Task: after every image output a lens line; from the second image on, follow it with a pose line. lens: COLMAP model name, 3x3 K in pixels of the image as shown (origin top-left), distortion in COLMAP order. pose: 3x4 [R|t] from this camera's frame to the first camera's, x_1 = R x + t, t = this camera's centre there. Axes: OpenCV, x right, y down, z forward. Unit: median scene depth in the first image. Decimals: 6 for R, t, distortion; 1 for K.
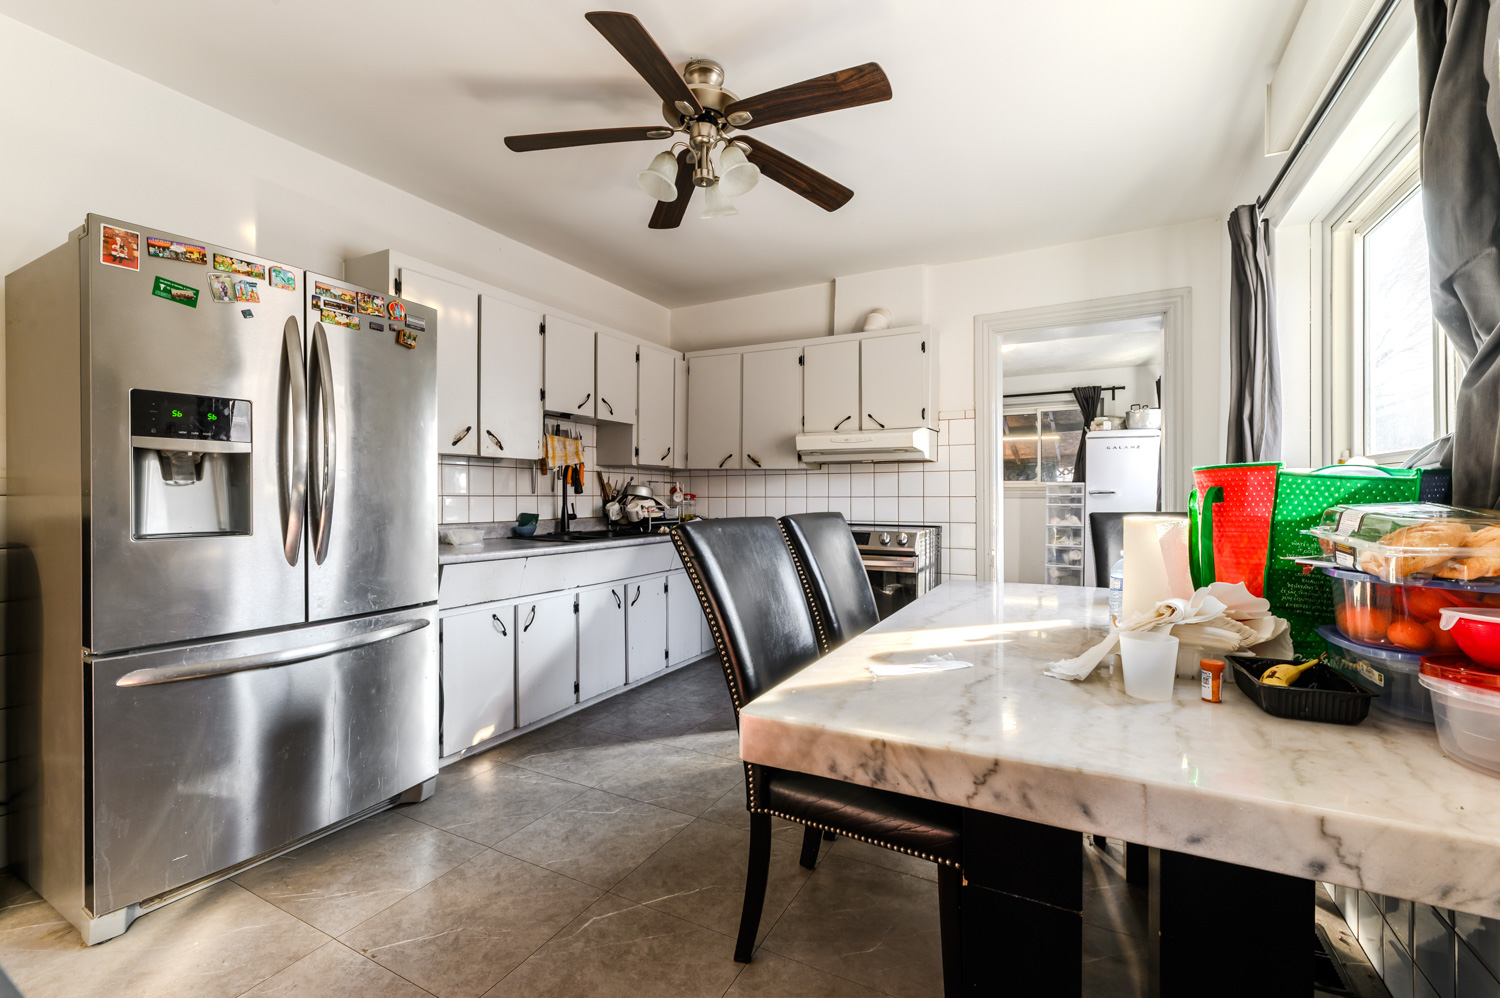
lens RADIAL K [[685.2, 0, 750.0], [0, 685.2, 499.0], [0, 0, 1]] dist [-0.000220, -0.000234]
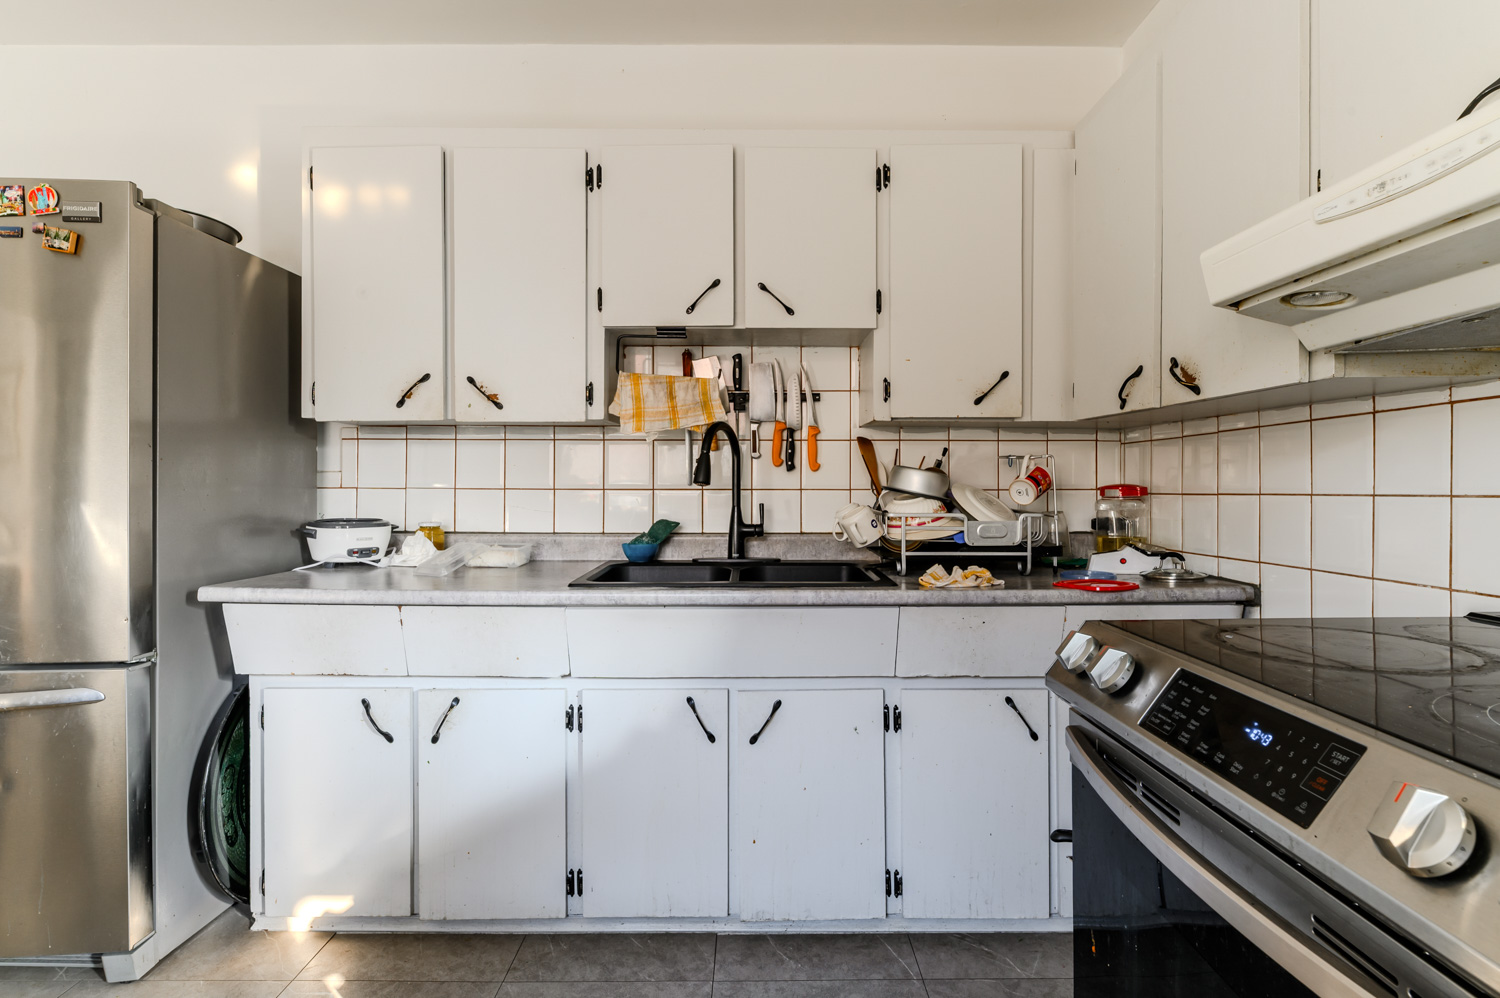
lens RADIAL K [[765.3, 0, 771.5], [0, 765.3, 484.8], [0, 0, 1]] dist [0.001293, -0.000151]
pose [[0.458979, 0.001625, -0.888446, 0.263491], [-0.005000, 0.999987, -0.000754, -0.007885], [0.888433, 0.004789, 0.458981, 0.783618]]
